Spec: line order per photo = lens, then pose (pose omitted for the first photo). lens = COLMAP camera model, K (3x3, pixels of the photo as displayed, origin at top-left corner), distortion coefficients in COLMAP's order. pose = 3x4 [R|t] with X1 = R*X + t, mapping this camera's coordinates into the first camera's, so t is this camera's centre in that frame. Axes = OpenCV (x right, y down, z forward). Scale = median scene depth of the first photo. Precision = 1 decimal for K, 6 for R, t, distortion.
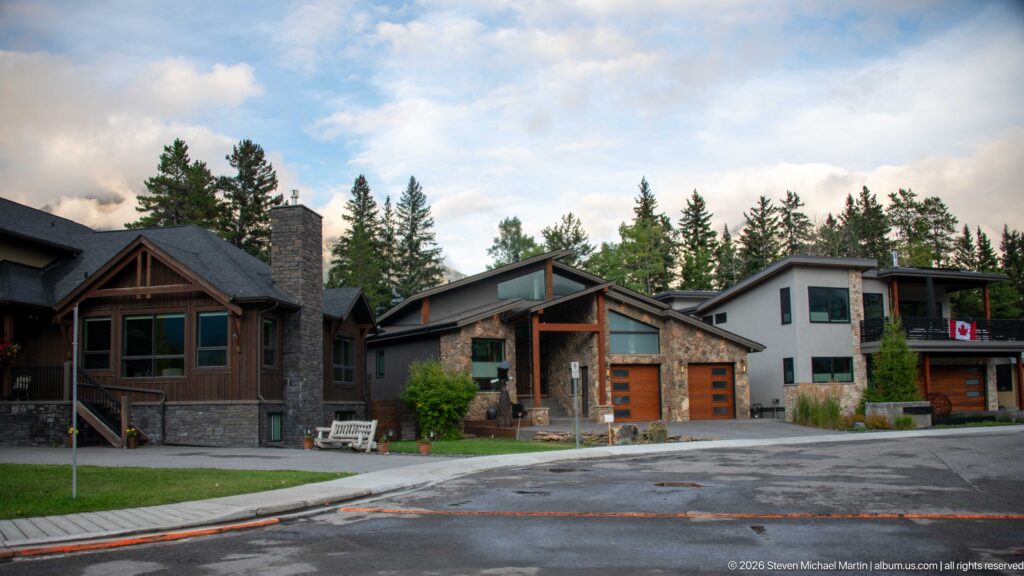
lens RADIAL K [[862.8, 0, 515.1], [0, 862.8, 296.5], [0, 0, 1]] dist [-0.113660, 0.011881]
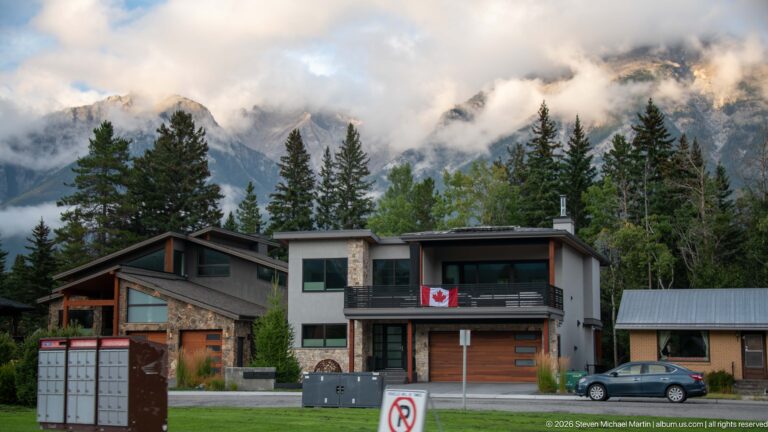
lens RADIAL K [[1279.3, 0, 386.2], [0, 1279.3, 213.9], [0, 0, 1]] dist [-0.076029, 0.000000]
pose [[0.804512, -0.053343, -0.591536, 1.390848], [0.065762, 0.997835, -0.000542, -0.061001], [0.590284, -0.038465, 0.806278, -0.254321]]
